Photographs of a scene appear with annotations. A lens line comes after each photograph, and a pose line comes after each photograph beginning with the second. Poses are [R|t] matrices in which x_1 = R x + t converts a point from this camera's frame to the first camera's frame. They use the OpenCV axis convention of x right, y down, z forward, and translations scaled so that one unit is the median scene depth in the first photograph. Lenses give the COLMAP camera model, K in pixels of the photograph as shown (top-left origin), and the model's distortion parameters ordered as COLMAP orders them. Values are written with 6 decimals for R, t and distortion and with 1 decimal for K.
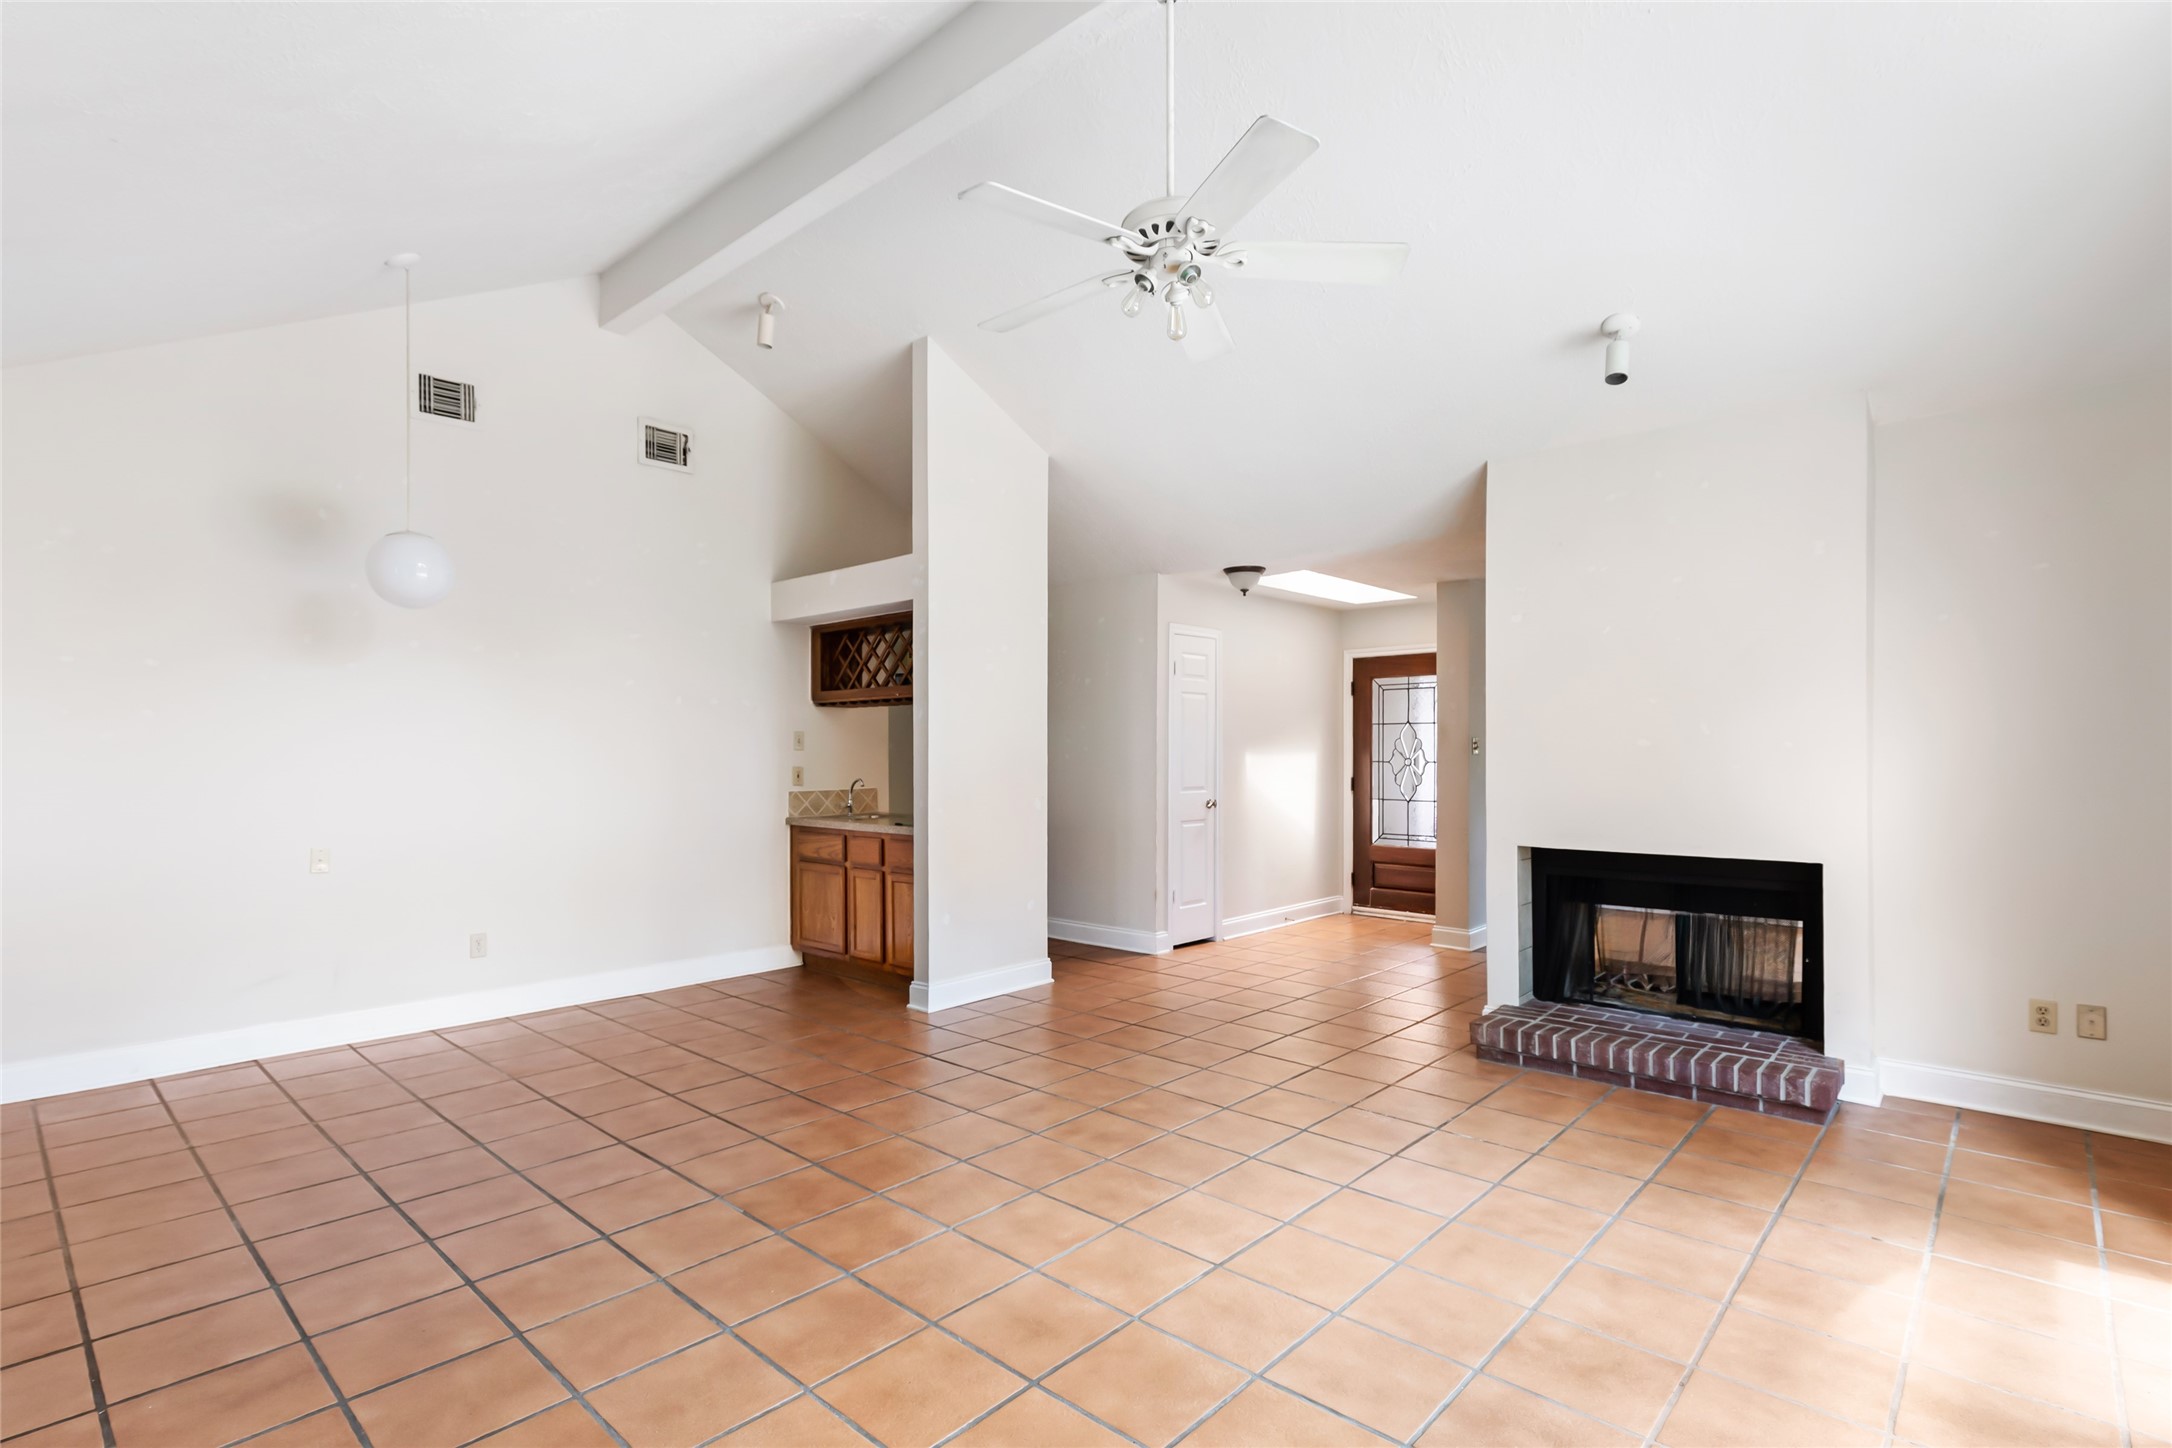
lens RADIAL K [[1015.1, 0, 1090.3], [0, 1015.1, 767.1], [0, 0, 1]] dist [0.015948, -0.008163]
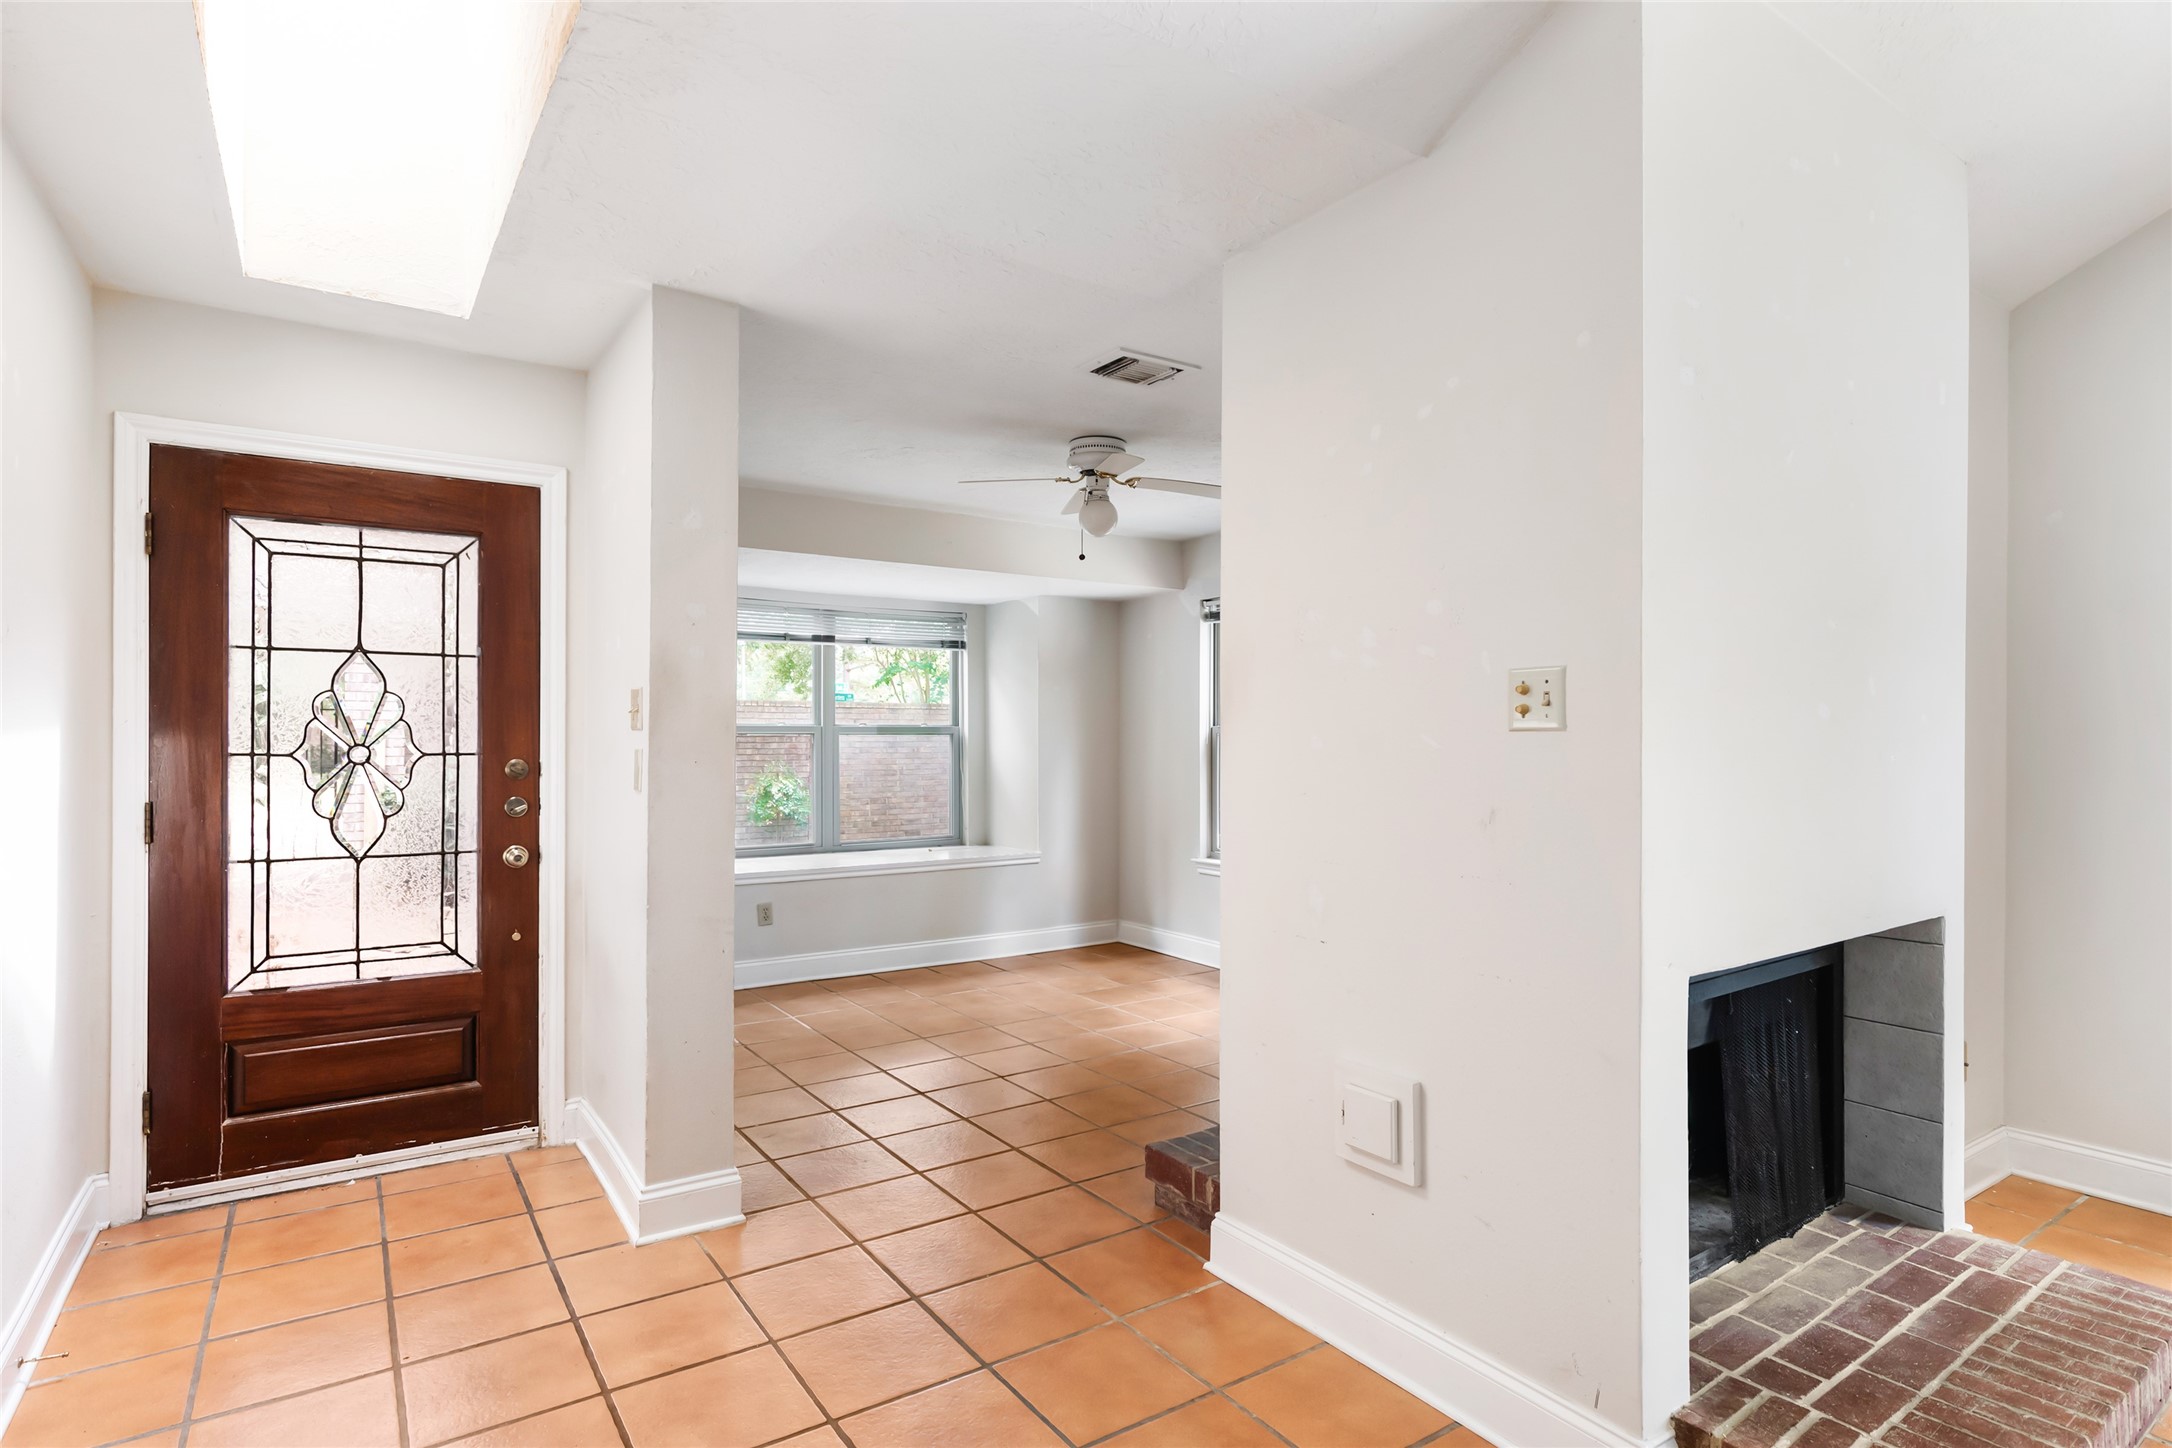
lens RADIAL K [[1092.0, 0, 1084.7], [0, 1092.0, 725.6], [0, 0, 1]] dist [-0.006482, 0.002335]
pose [[0.239142, 0.007065, 0.970959, -0.027392], [0.013151, 0.999858, -0.010514, -0.015161], [-0.970896, 0.015284, 0.239015, 1.279943]]
